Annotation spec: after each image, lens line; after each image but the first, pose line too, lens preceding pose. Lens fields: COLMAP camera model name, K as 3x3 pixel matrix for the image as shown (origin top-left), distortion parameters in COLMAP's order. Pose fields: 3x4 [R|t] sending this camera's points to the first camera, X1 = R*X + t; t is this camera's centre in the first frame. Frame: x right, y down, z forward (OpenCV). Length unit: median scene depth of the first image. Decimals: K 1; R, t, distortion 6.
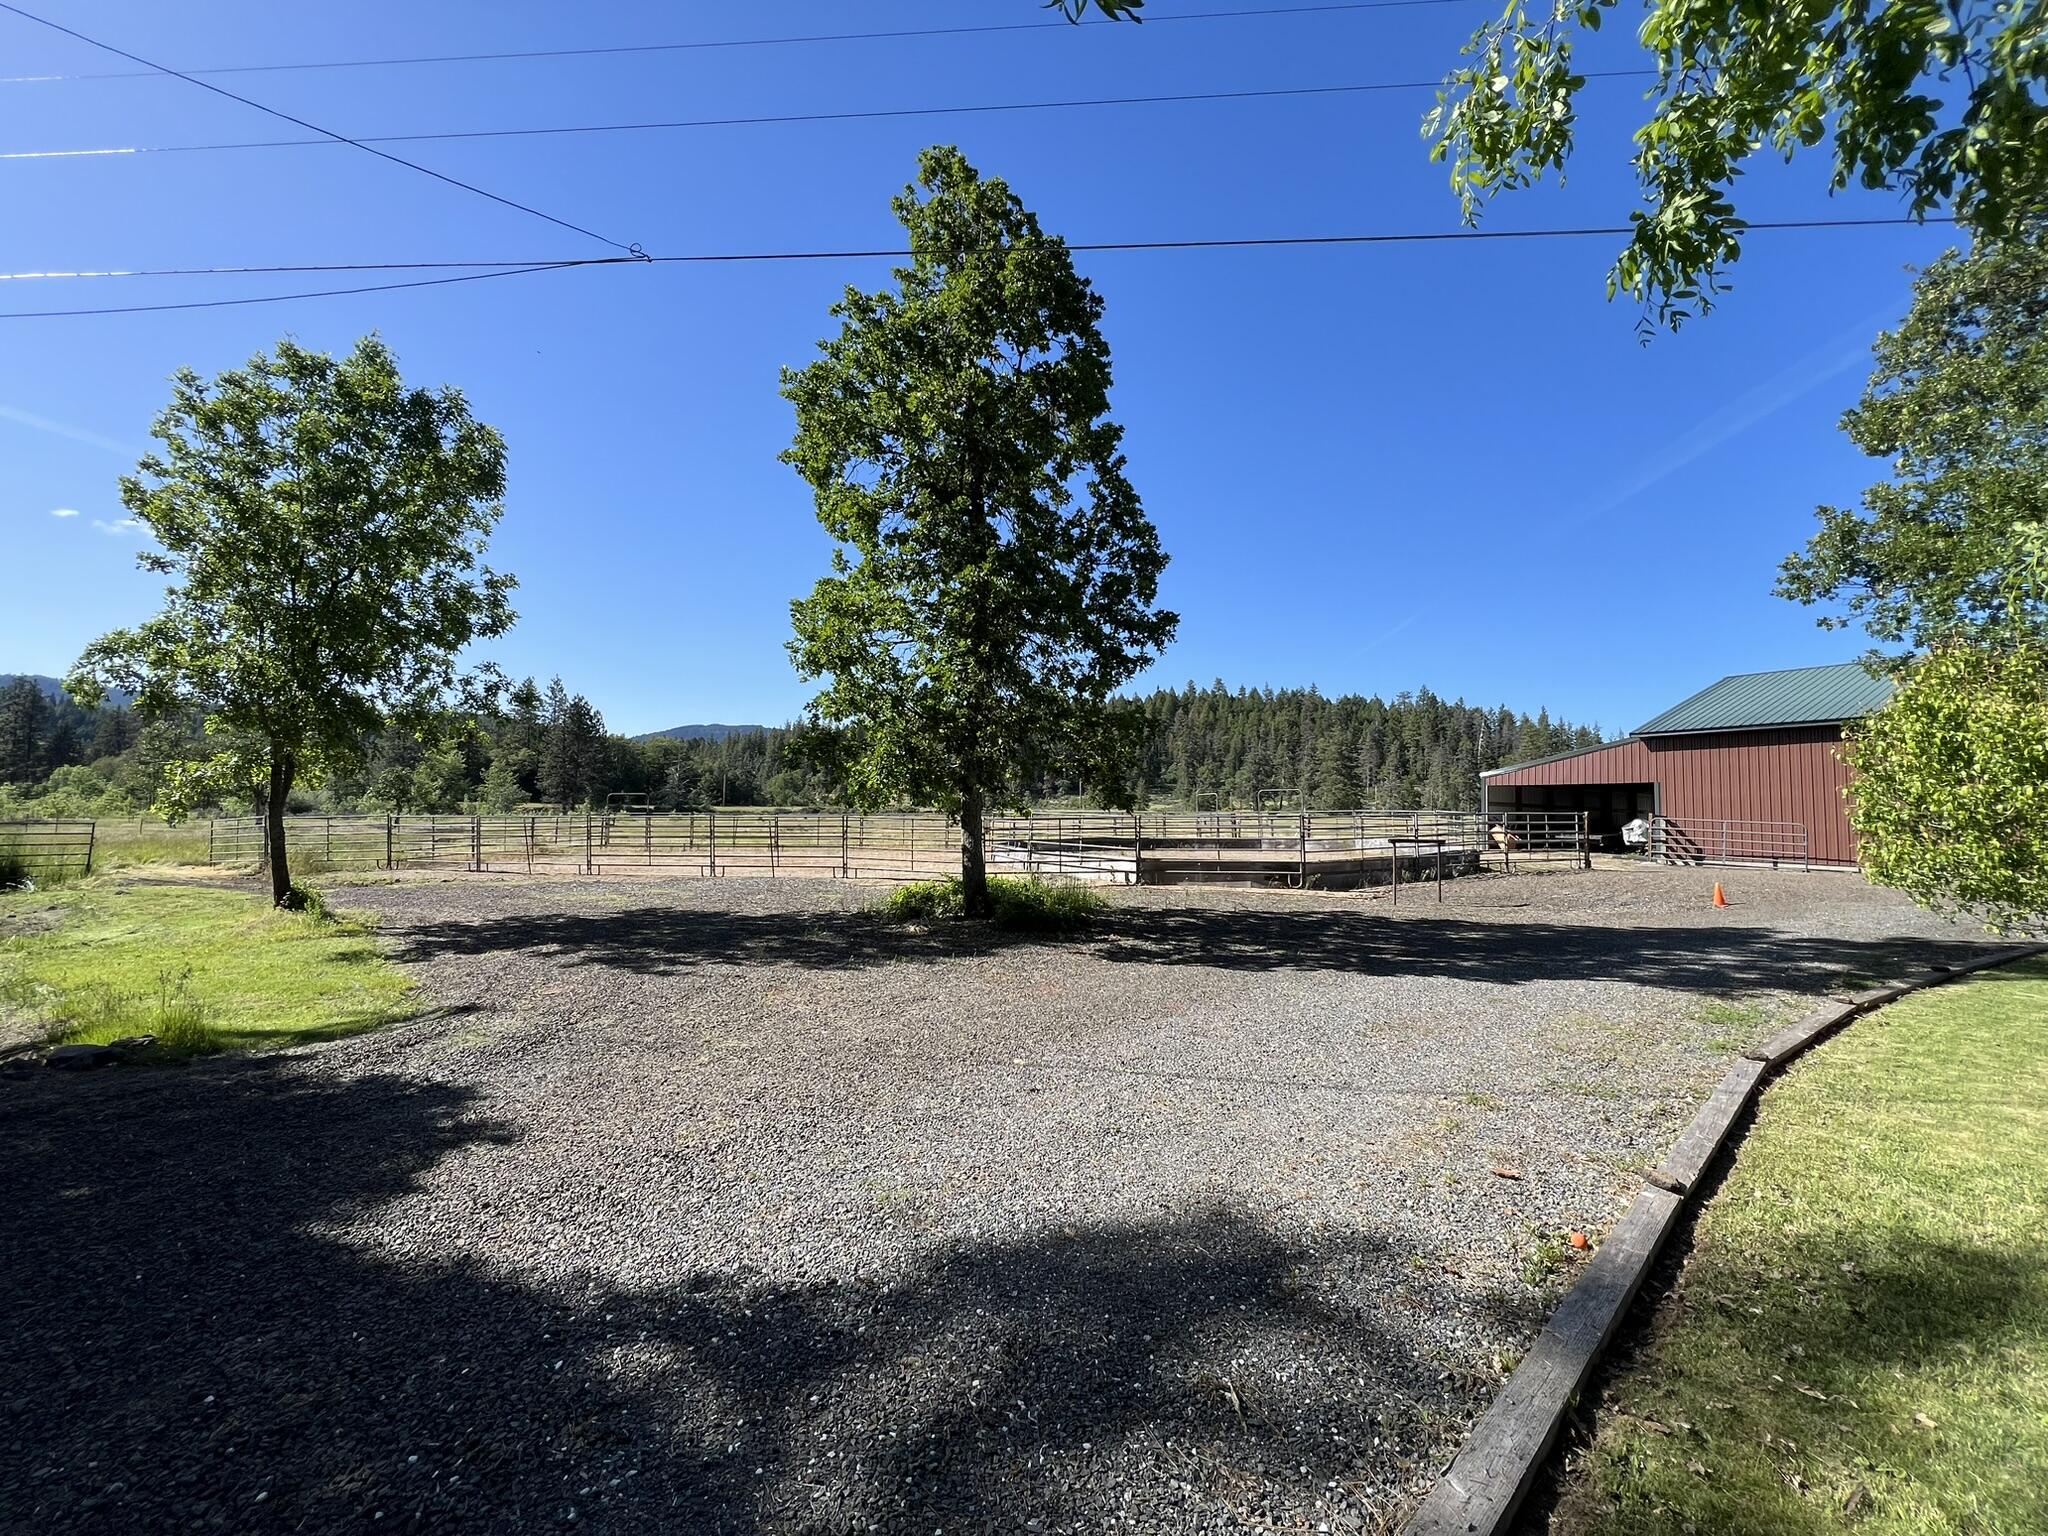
lens RADIAL K [[823.2, 0, 1021.6], [0, 823.2, 766.4], [0, 0, 1]] dist [0.000087, 0.000462]
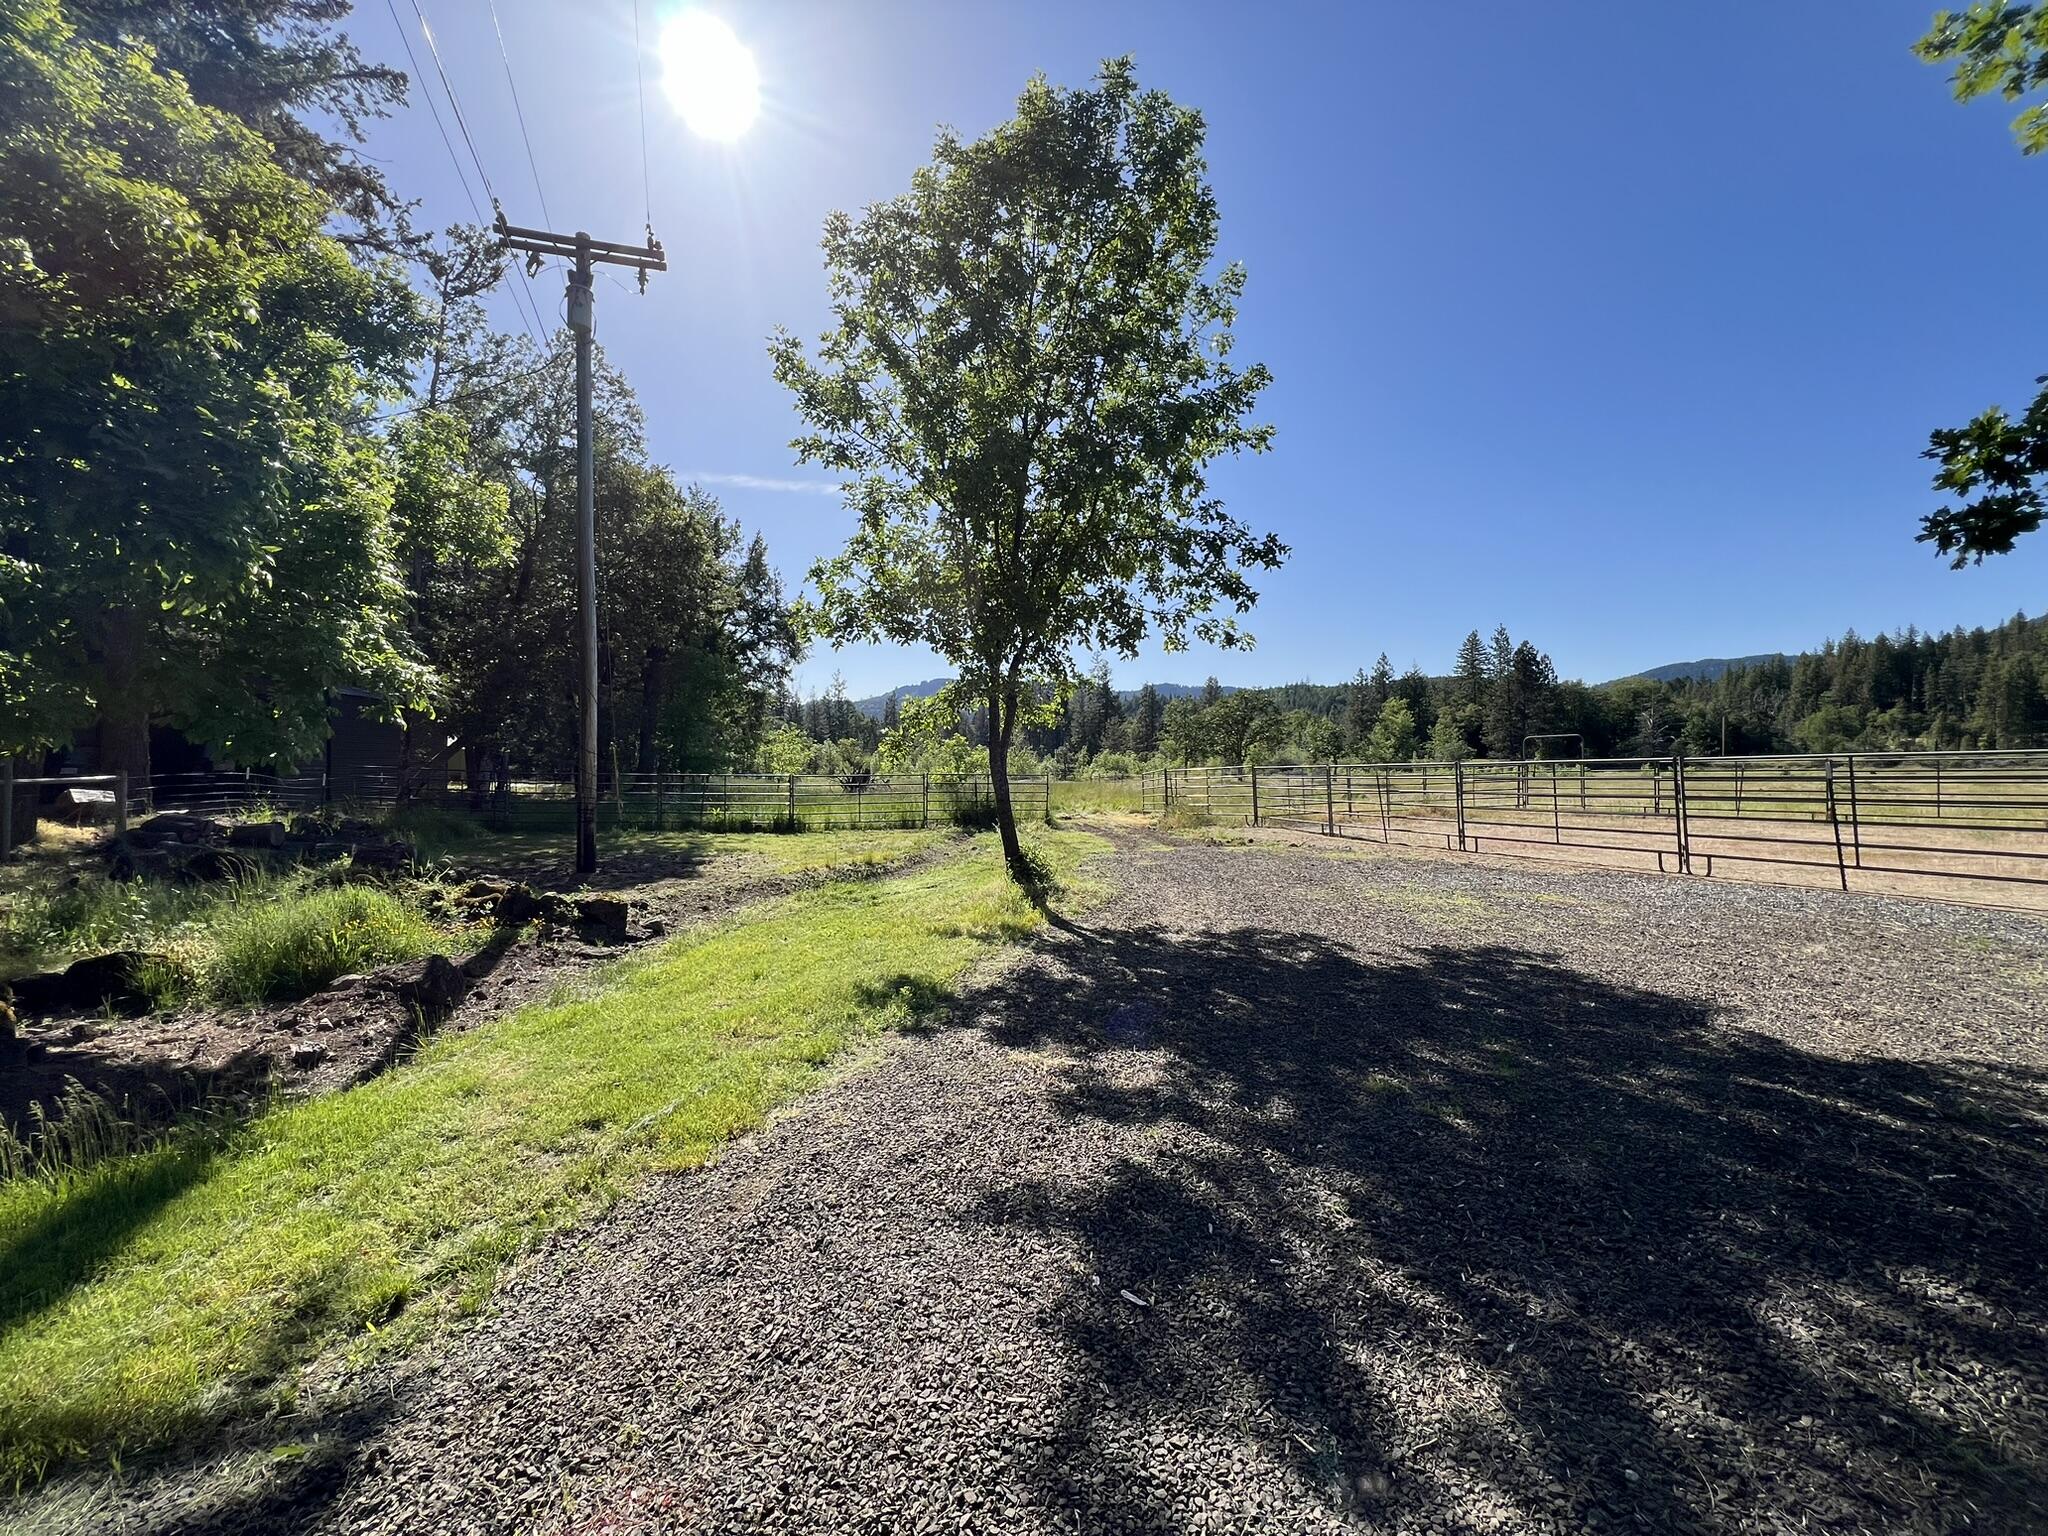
lens RADIAL K [[823.2, 0, 1021.6], [0, 823.2, 766.4], [0, 0, 1]] dist [0.000087, 0.000462]
pose [[0.494249, -0.012334, -0.869233, -0.015072], [0.057633, 0.998164, 0.018606, 0.003738], [0.867408, -0.059293, 0.494052, 0.044771]]
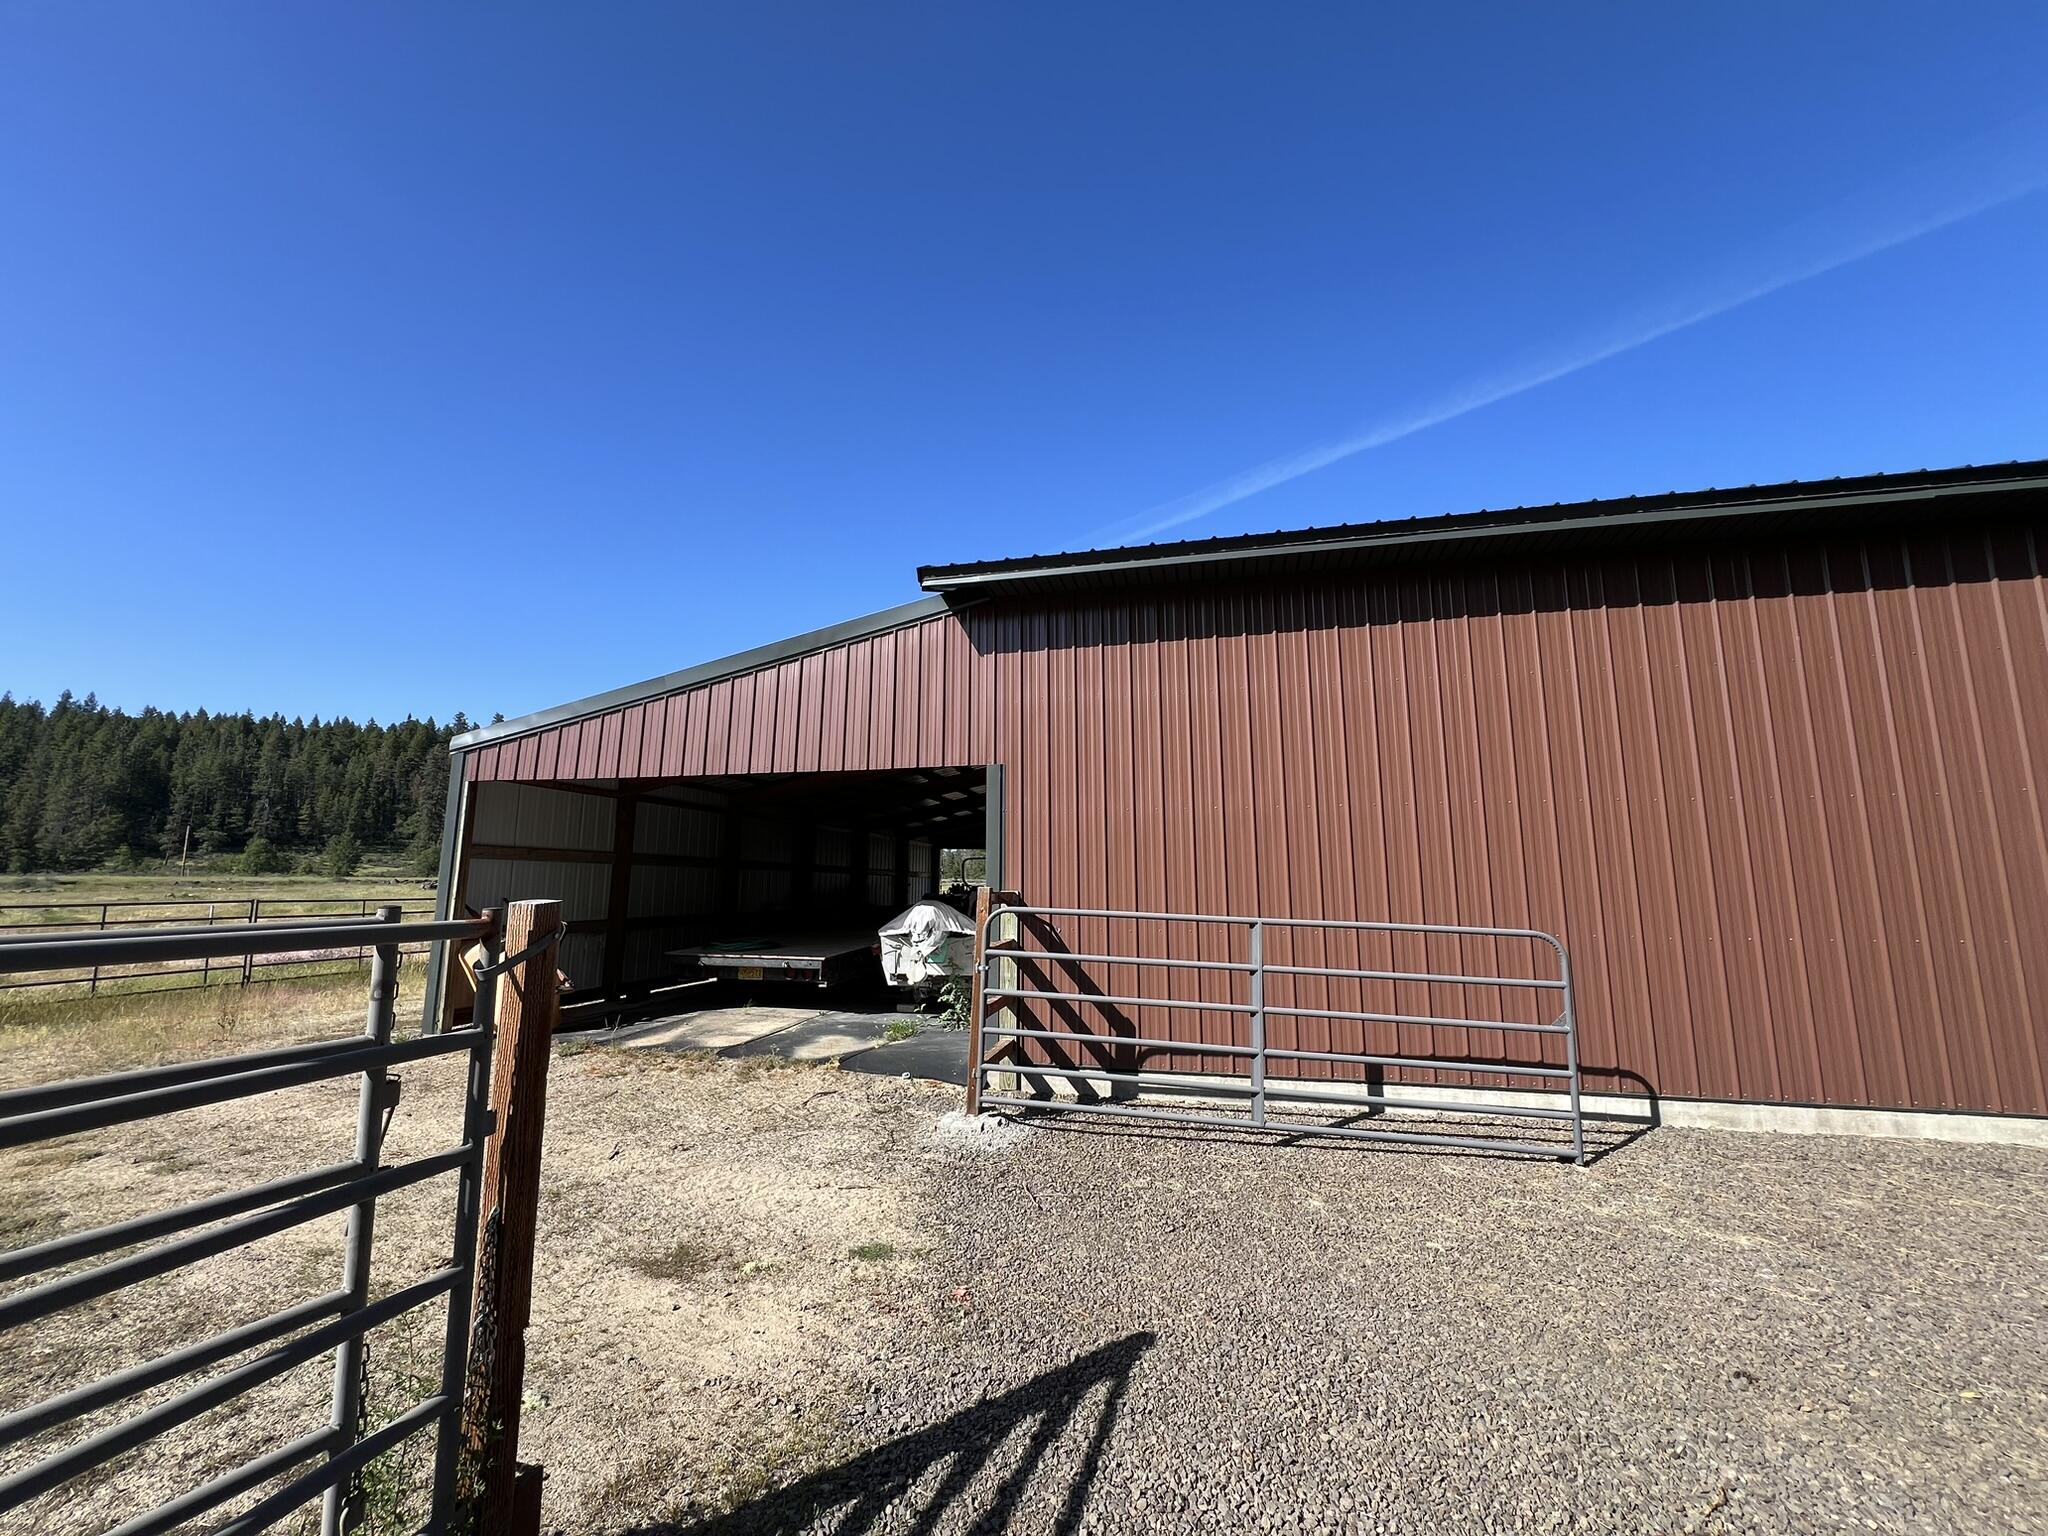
lens RADIAL K [[822.2, 0, 1024.0], [0, 822.2, 768.0], [0, 0, 1]] dist [-0.000004, -0.000003]
pose [[0.704806, 0.084425, 0.704359, 0.087141], [-0.032223, 0.995678, -0.087100, 0.006248], [-0.708668, 0.038692, 0.704480, 0.118656]]
